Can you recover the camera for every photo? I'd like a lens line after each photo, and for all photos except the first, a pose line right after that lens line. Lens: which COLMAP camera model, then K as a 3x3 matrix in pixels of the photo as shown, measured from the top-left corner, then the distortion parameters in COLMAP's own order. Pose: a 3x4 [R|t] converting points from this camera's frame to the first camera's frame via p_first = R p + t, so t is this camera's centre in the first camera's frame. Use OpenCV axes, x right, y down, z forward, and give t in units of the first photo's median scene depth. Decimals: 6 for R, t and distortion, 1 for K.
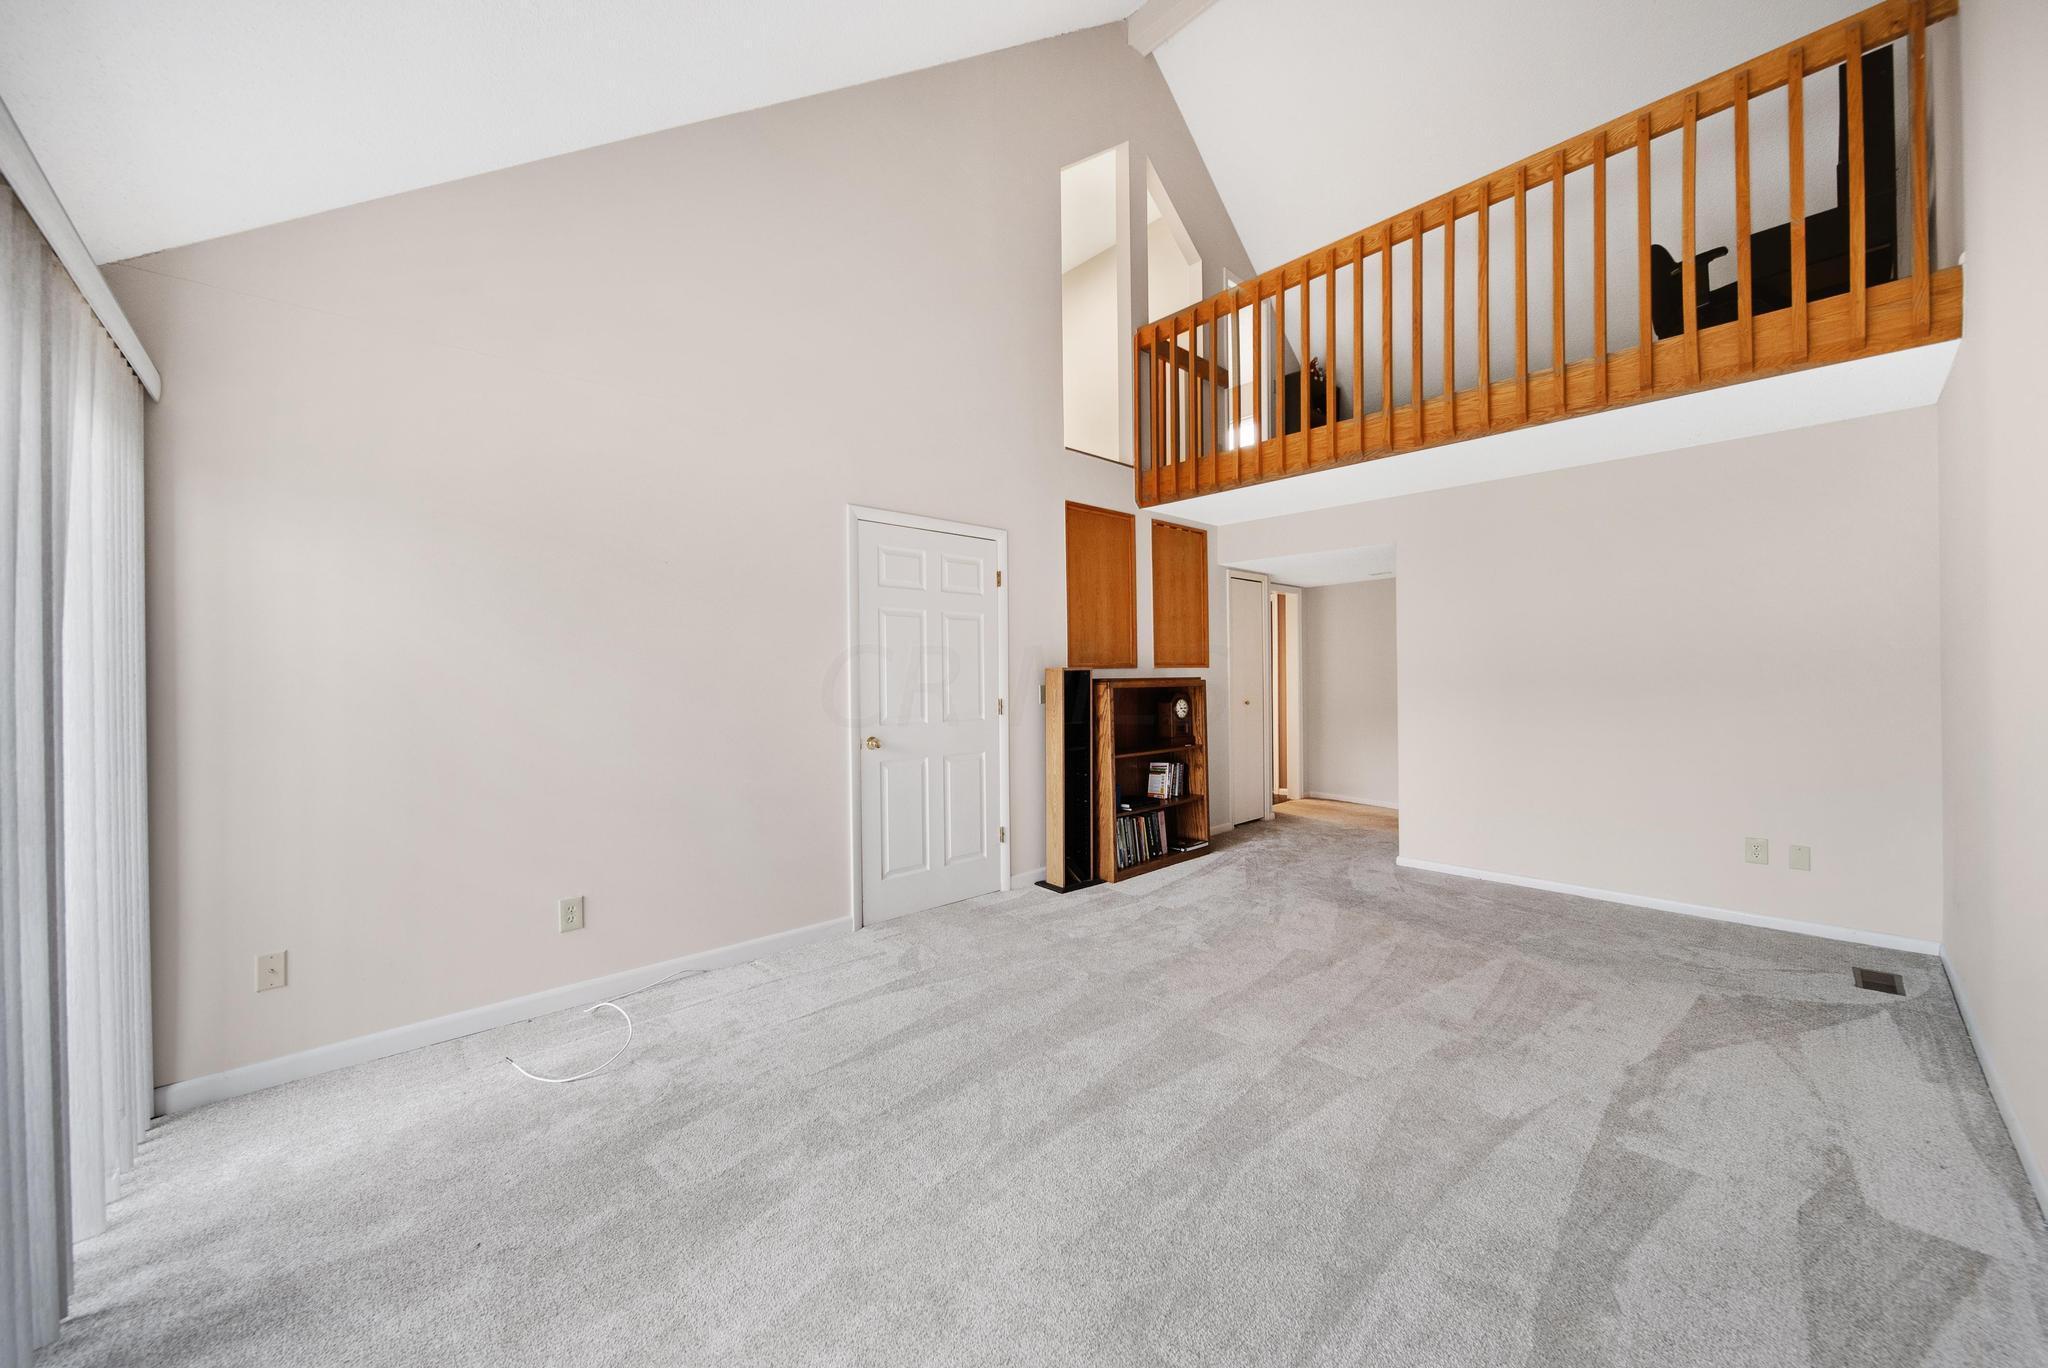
lens RADIAL K [[733.9, 0, 1006.1], [0, 733.9, 684.2], [0, 0, 1]] dist [-0.000192, -0.000028]
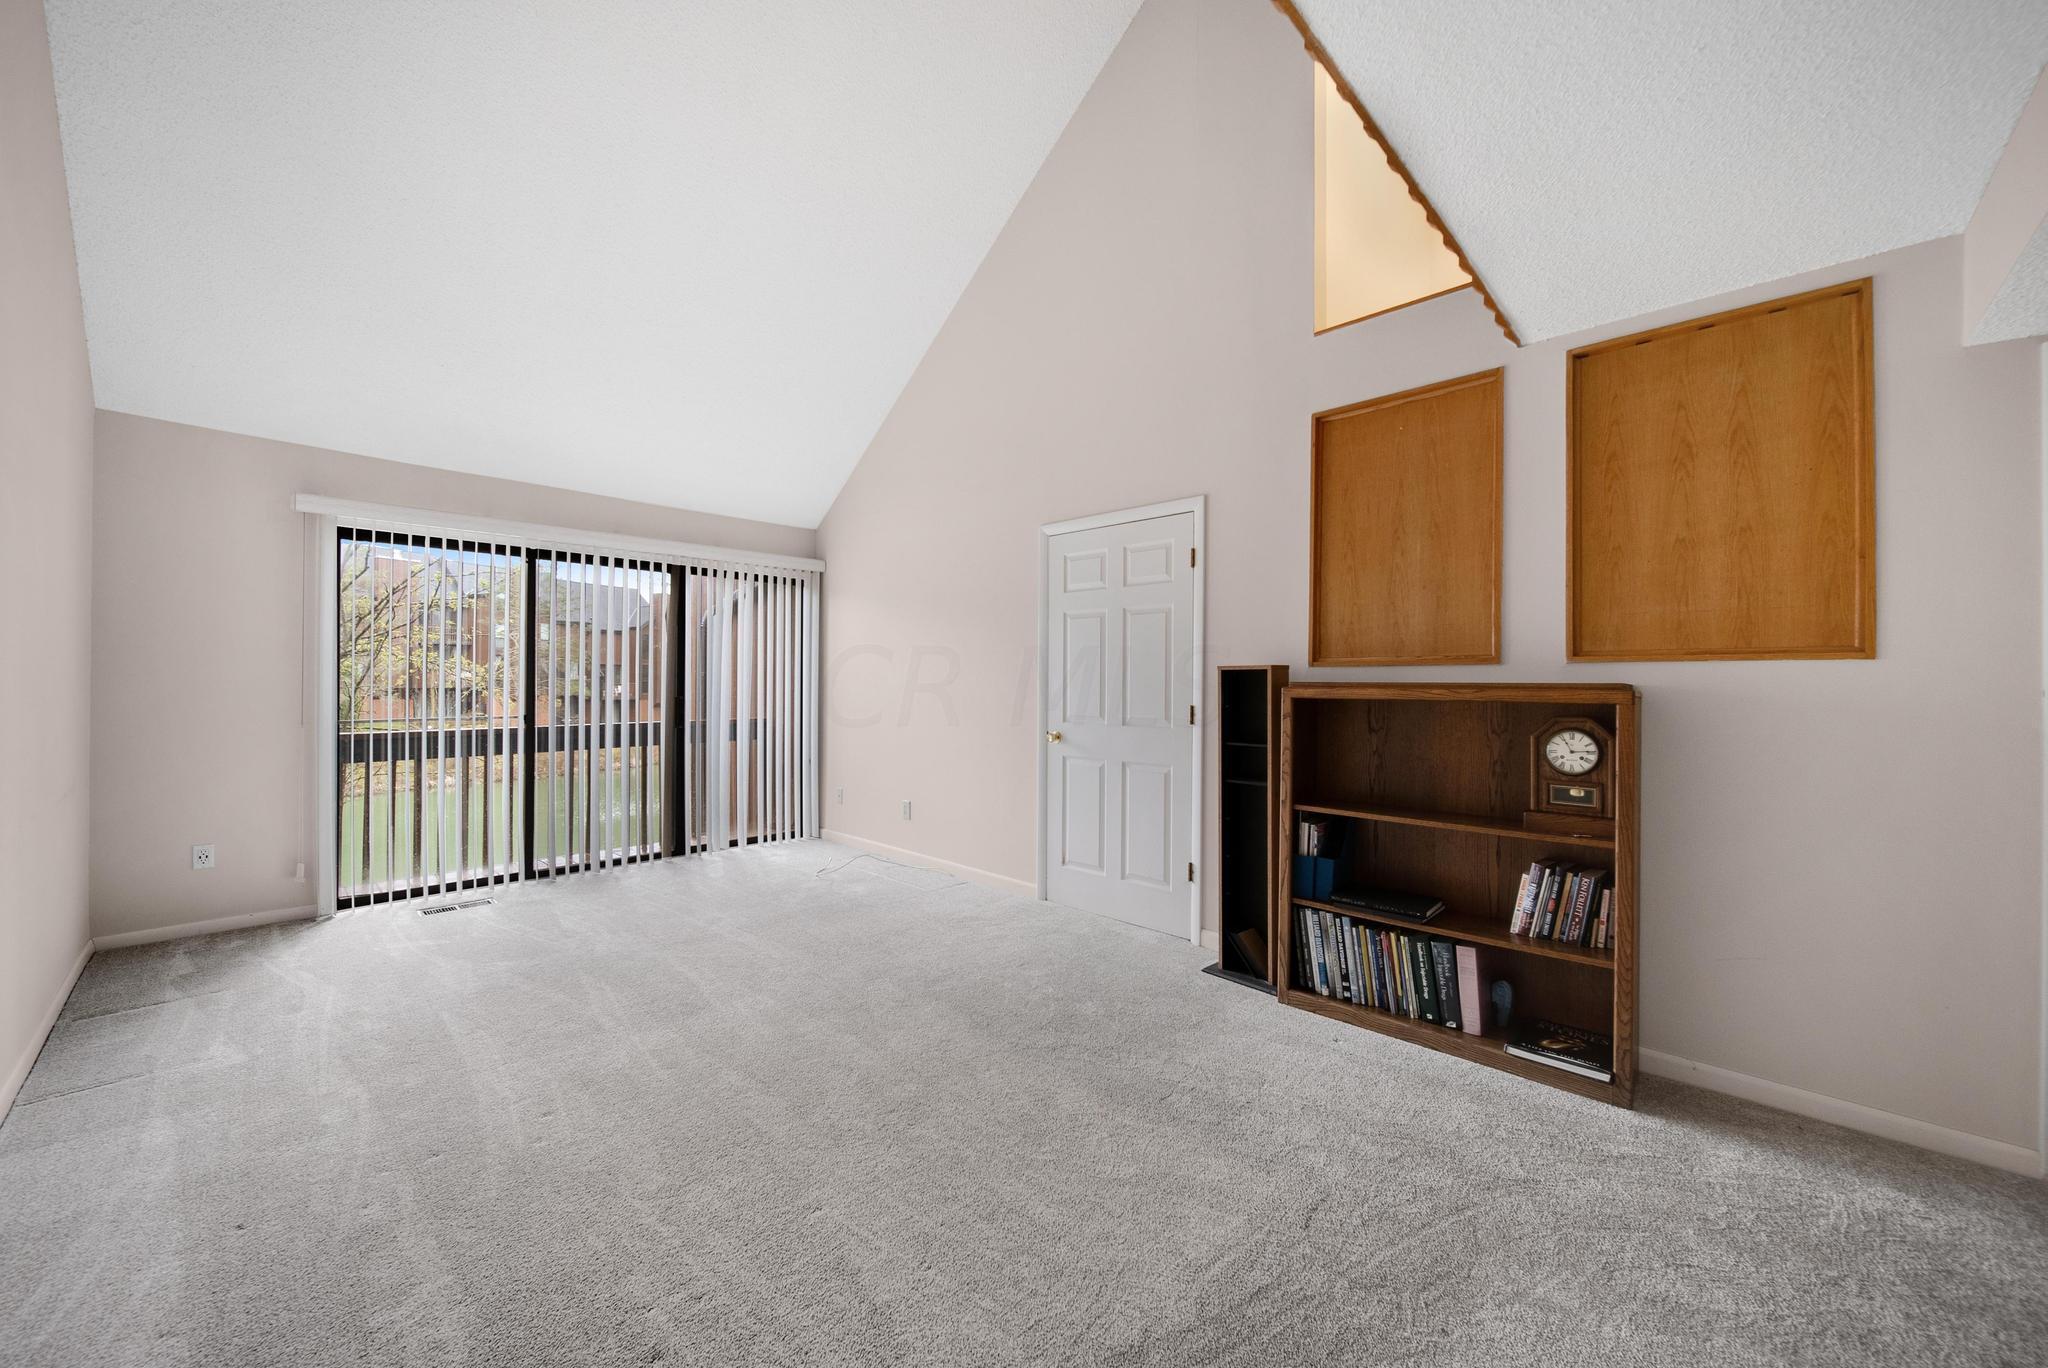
lens RADIAL K [[733.9, 0, 1006.1], [0, 733.9, 684.2], [0, 0, 1]] dist [-0.000192, -0.000028]
pose [[0.077219, 0.018351, -0.996845, 0.723942], [-0.011036, 0.999785, 0.017550, -0.014042], [0.996953, 0.009646, 0.077405, 0.671891]]
